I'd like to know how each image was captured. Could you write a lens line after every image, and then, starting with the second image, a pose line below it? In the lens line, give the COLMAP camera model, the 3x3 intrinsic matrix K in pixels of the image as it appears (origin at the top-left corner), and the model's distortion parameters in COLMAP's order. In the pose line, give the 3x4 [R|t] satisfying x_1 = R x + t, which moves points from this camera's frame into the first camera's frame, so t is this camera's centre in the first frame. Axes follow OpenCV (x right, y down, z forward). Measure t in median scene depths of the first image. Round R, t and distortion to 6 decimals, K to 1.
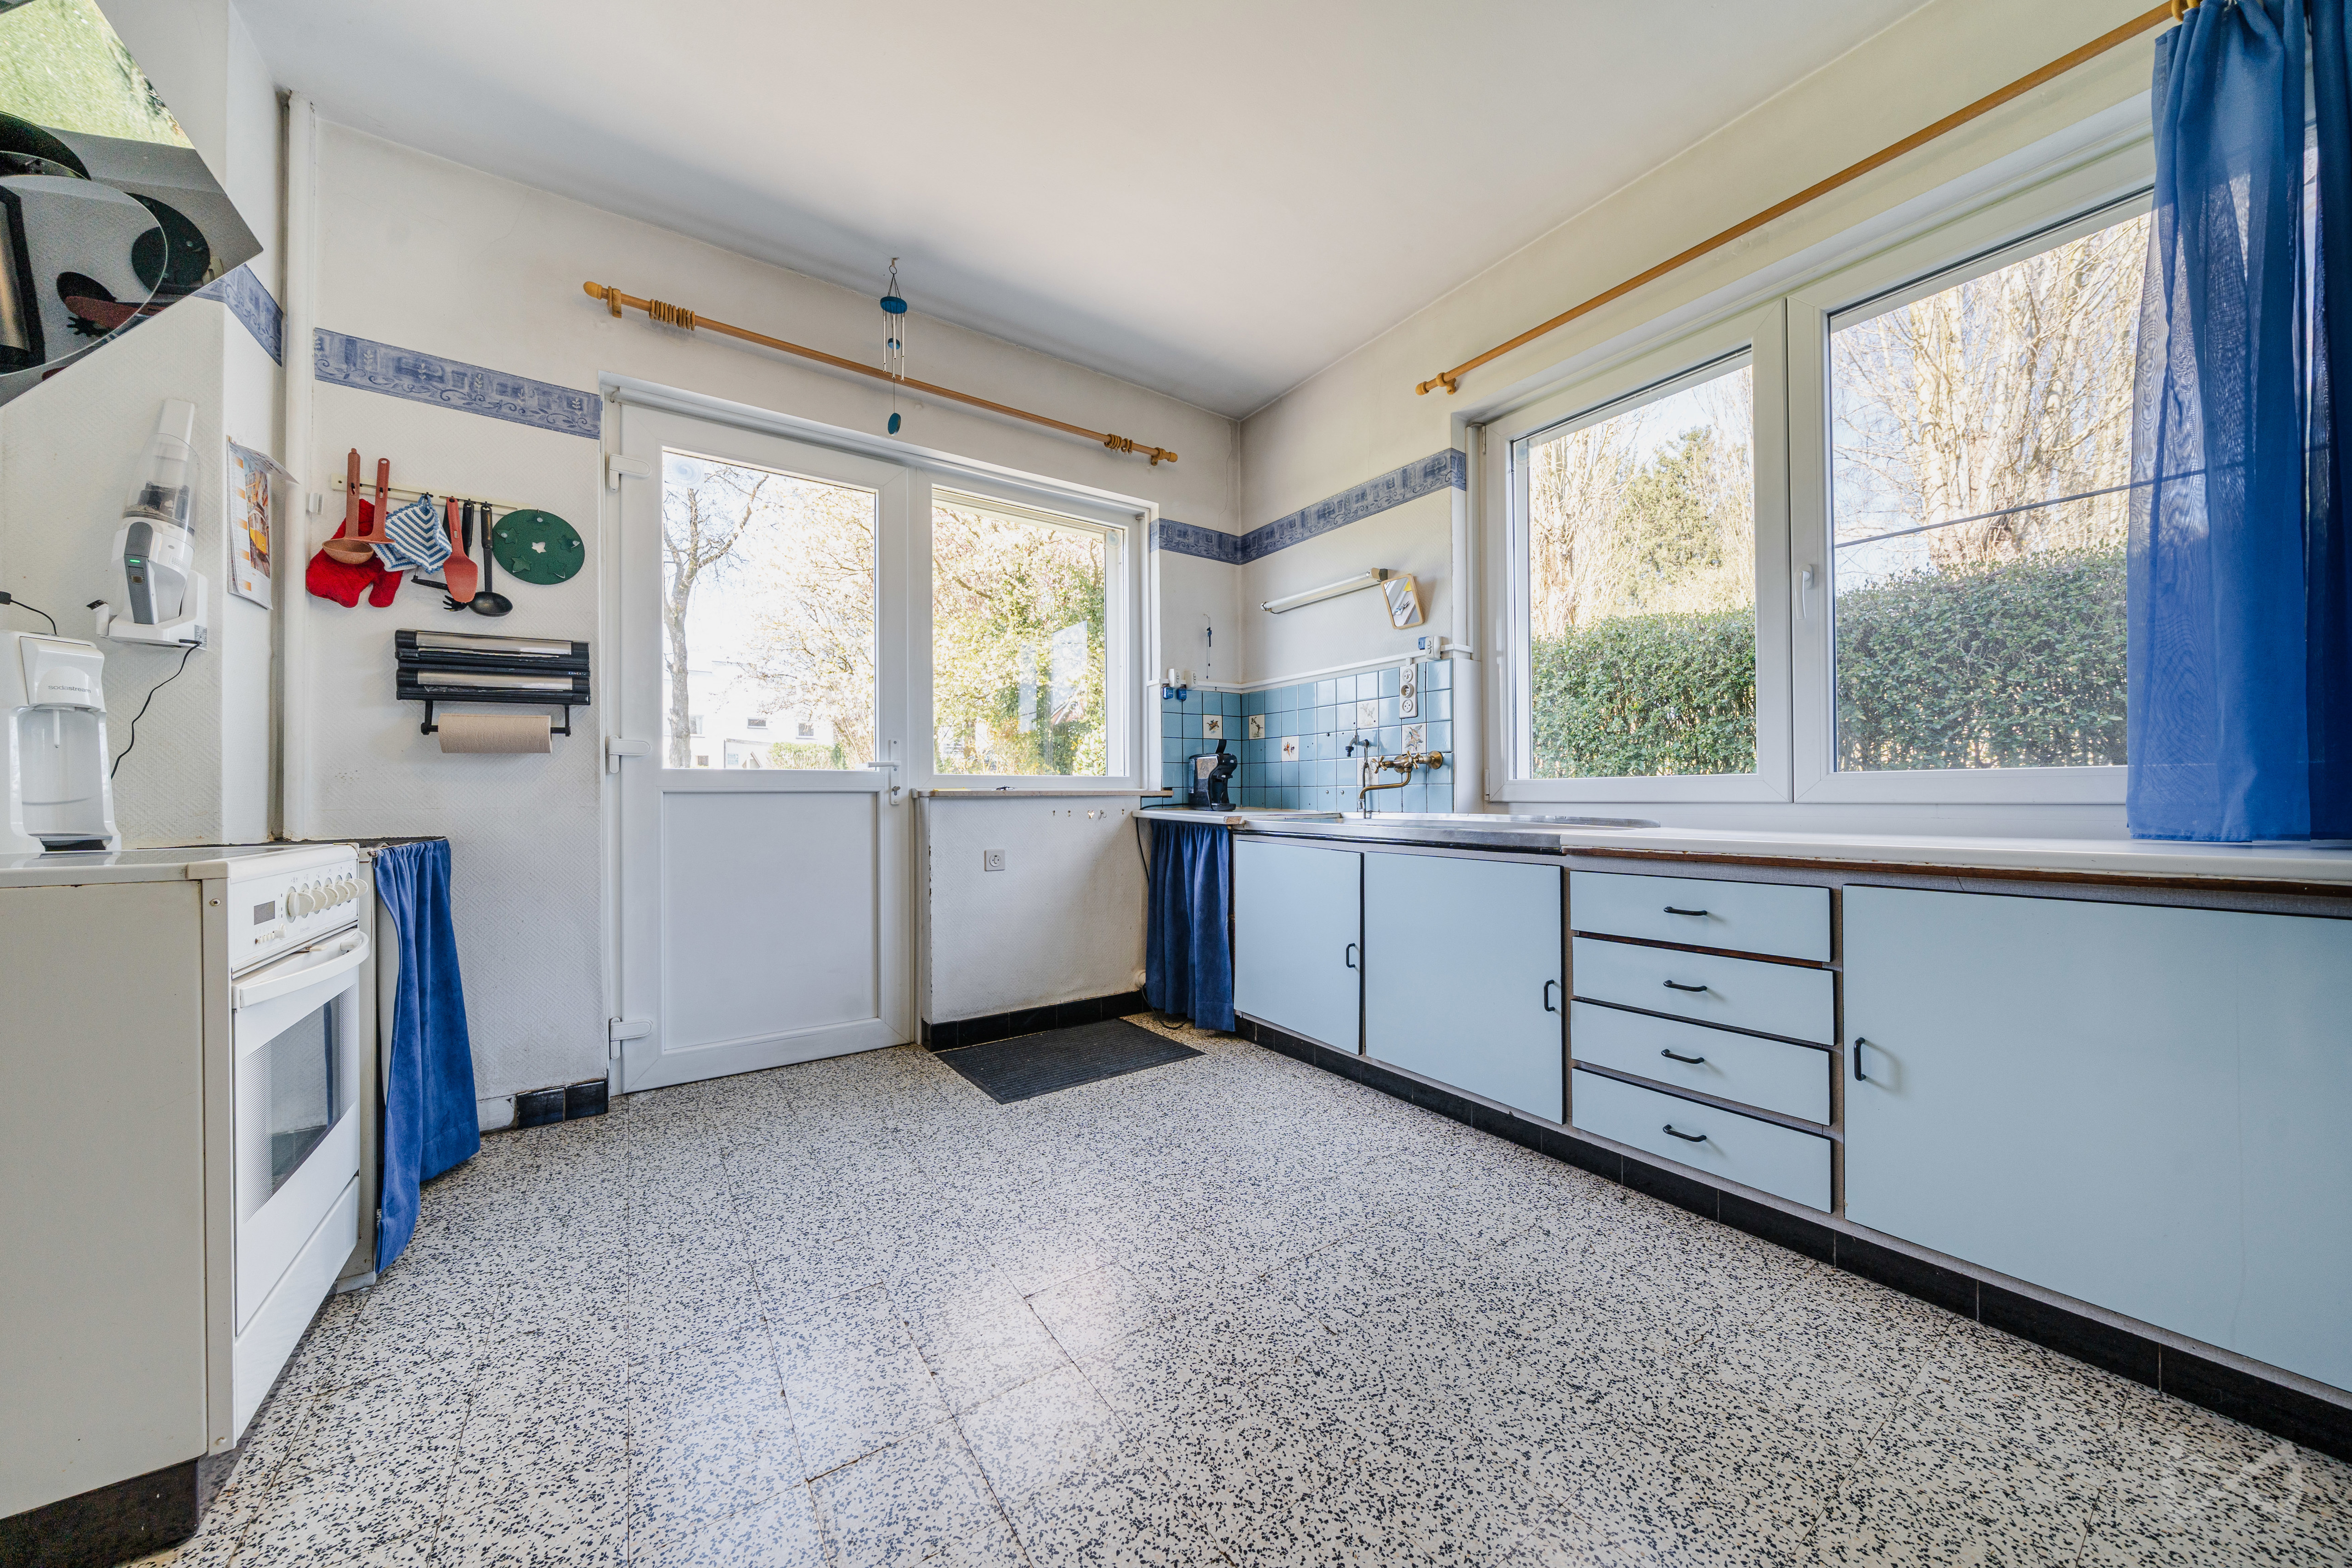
lens RADIAL K [[789.9, 0, 1176.4], [0, 789.9, 798.4], [0, 0, 1]] dist [0.002002, -0.003331]
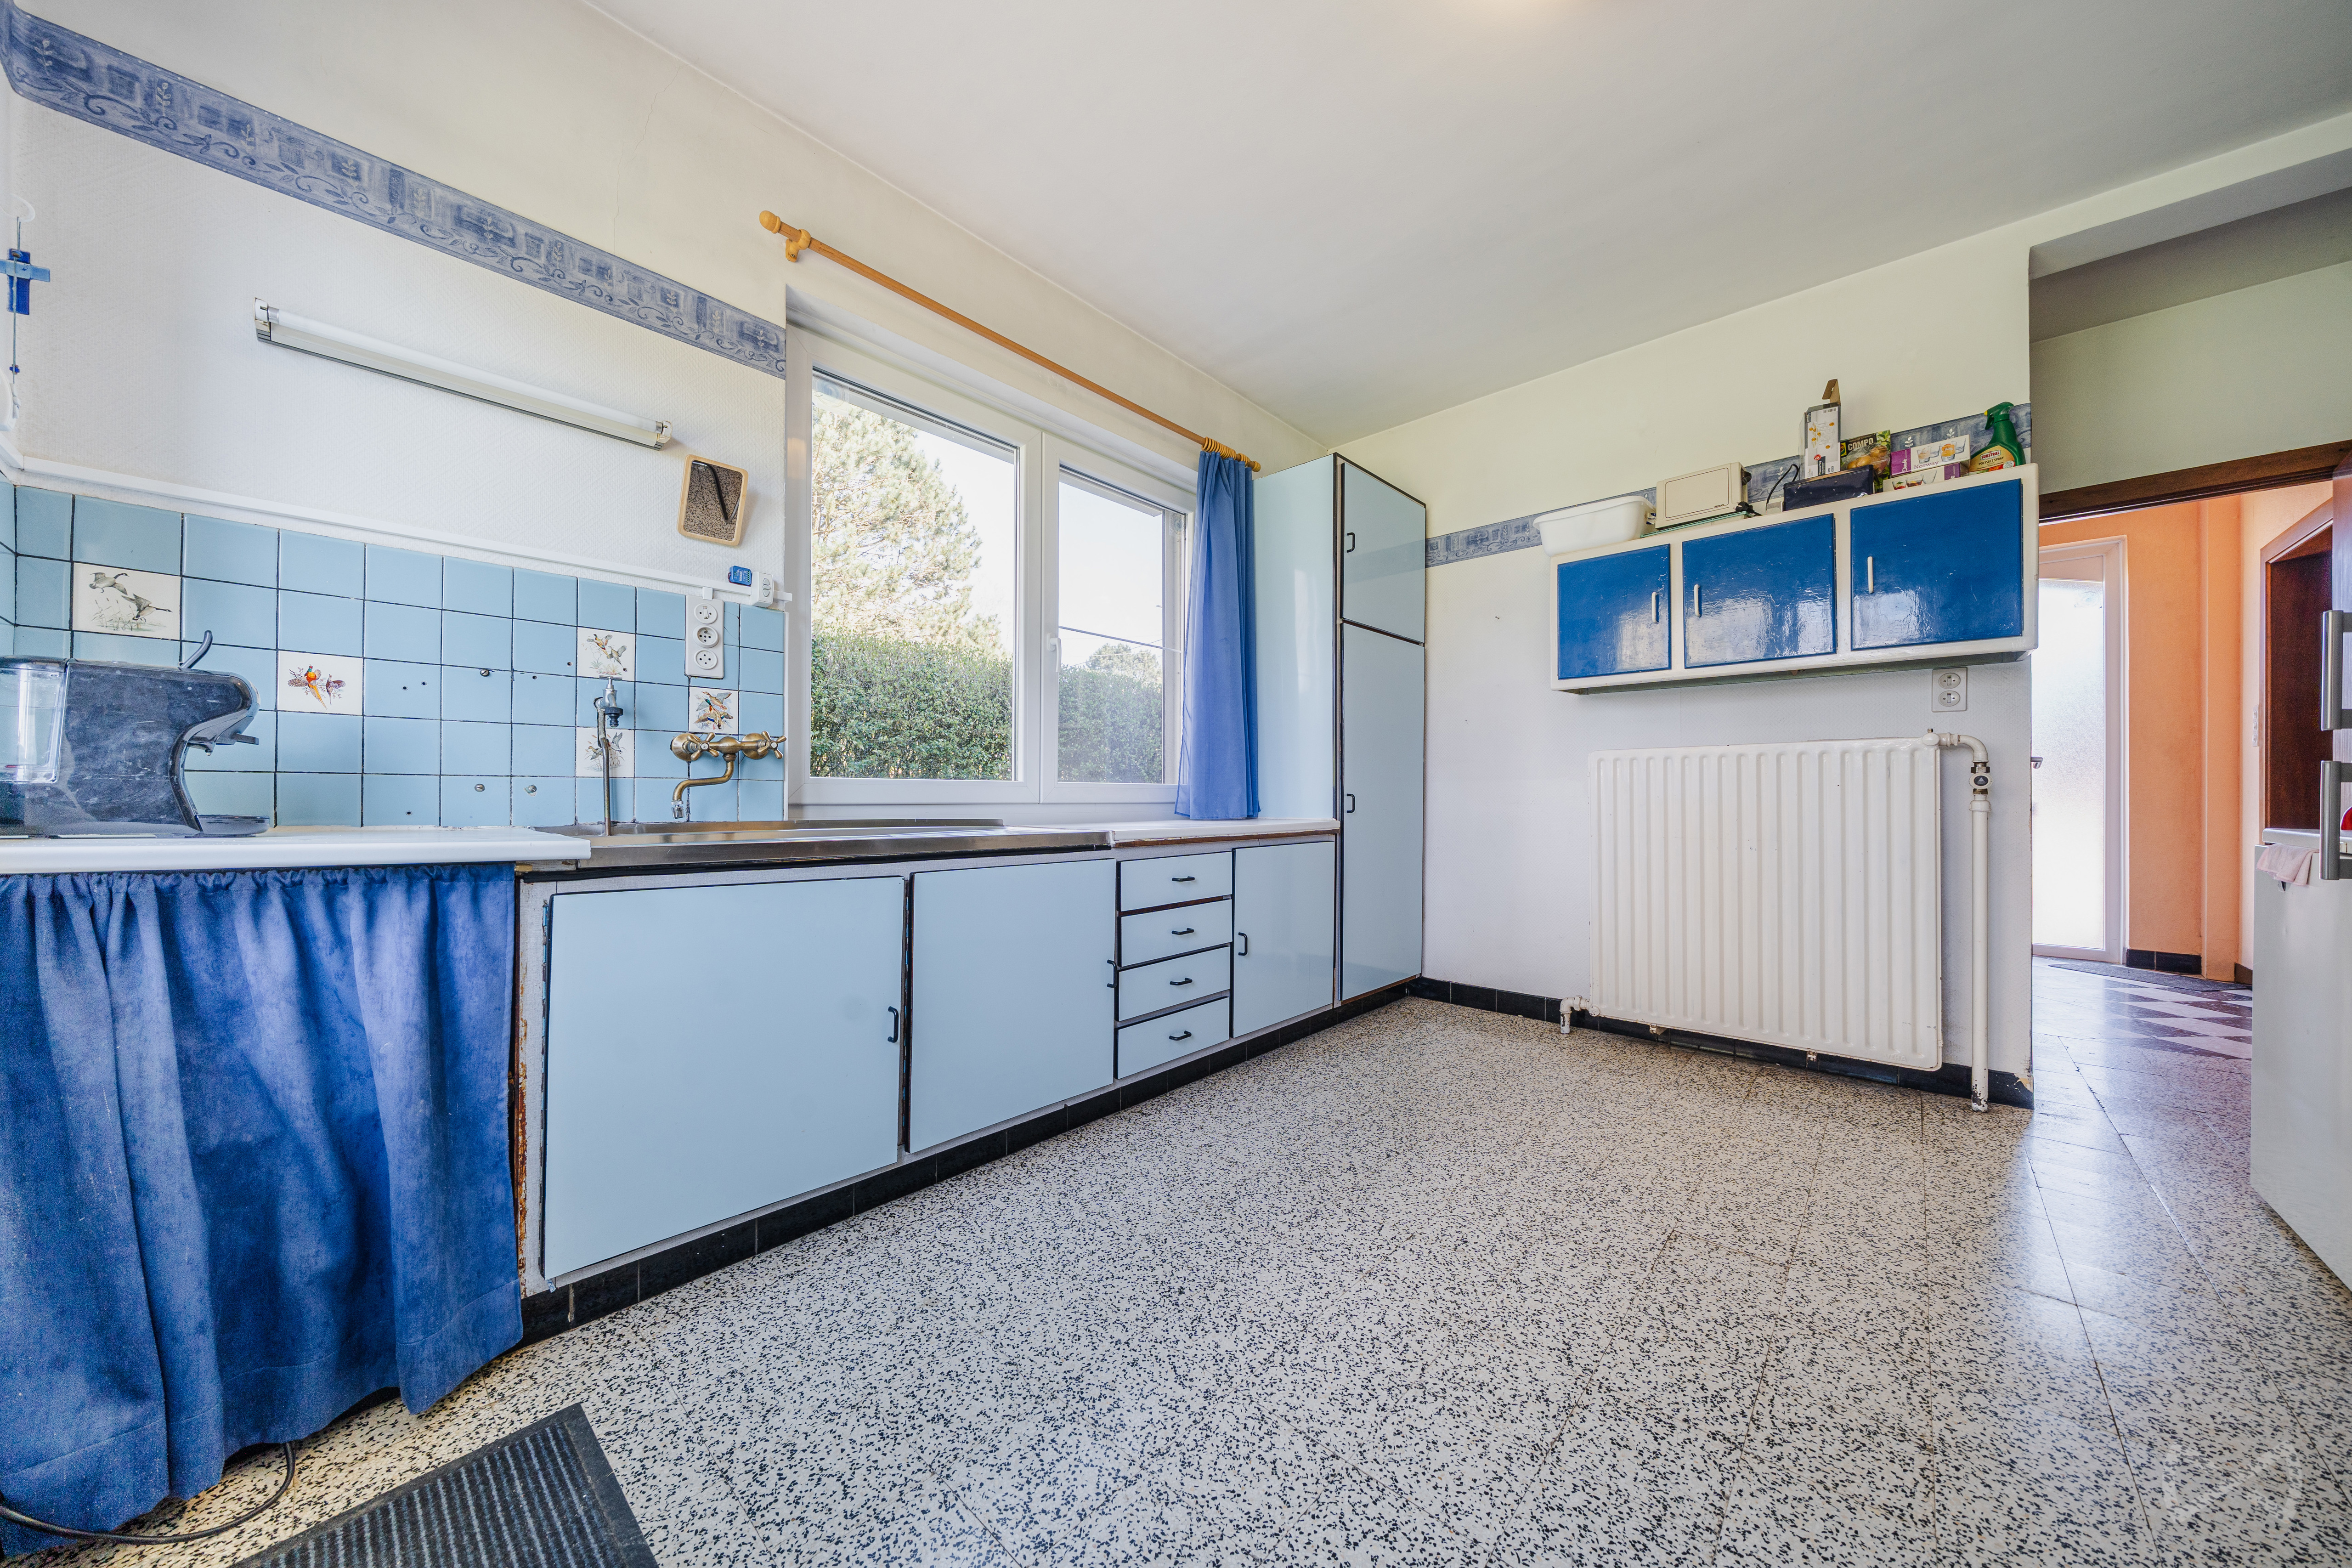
lens RADIAL K [[789.9, 0, 1176.4], [0, 789.9, 798.4], [0, 0, 1]] dist [0.002002, -0.003331]
pose [[-0.211731, 0.002604, 0.977324, -0.650151], [0.001098, 0.999996, -0.002426, 0.000398], [-0.977327, 0.000560, -0.211733, 1.137479]]
